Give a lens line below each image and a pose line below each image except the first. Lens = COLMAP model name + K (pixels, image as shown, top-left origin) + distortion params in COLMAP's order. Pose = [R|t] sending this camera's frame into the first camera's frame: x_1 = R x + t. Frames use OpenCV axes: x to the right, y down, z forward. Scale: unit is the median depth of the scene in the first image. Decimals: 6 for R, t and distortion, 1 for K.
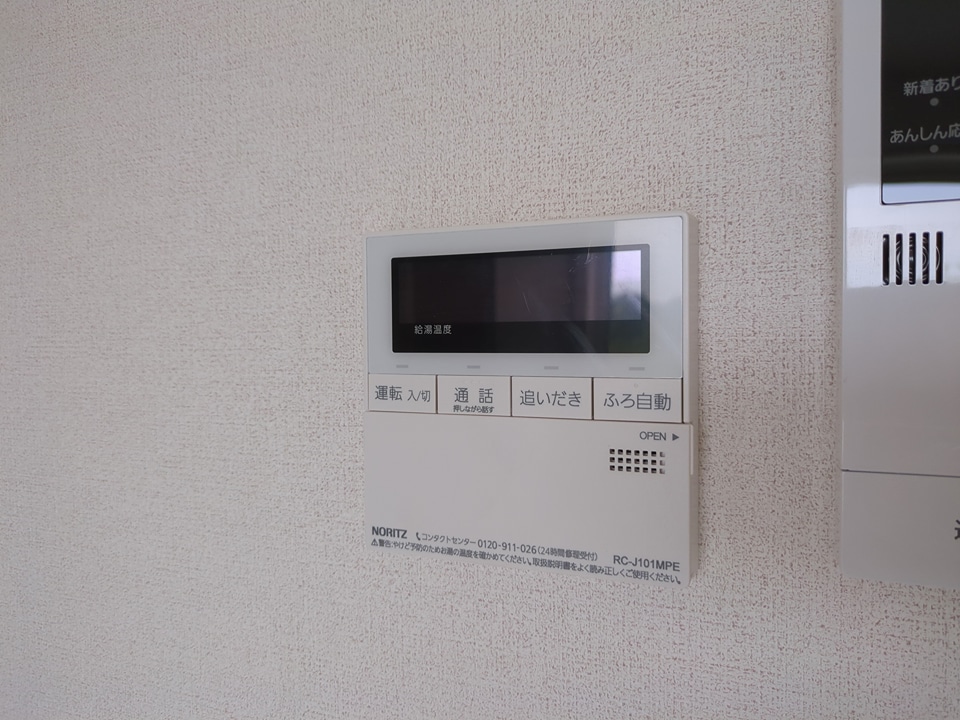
lens RADIAL K [[729.2, 0, 486.1], [0, 729.2, 358.2], [0, 0, 1]] dist [-0.014569, -0.001510]
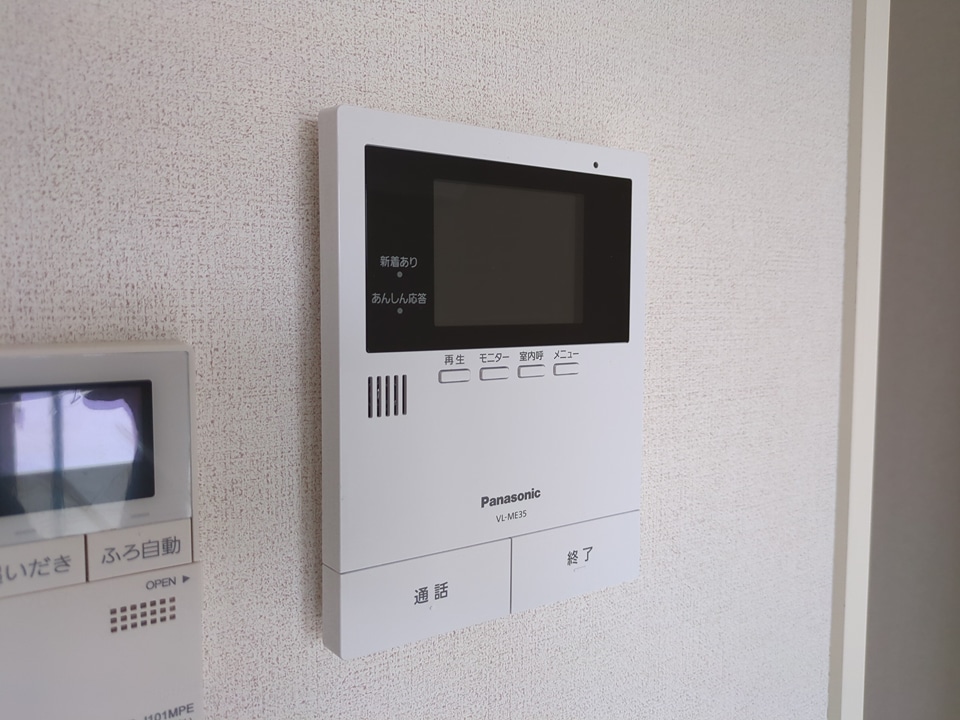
lens RADIAL K [[729.2, 0, 484.6], [0, 729.2, 357.7], [0, 0, 1]] dist [-0.014569, -0.001510]
pose [[0.548345, -0.046000, 0.834986, -0.302102], [0.027227, 0.998939, 0.037152, -0.201681], [-0.835809, 0.002362, 0.549015, 0.137214]]
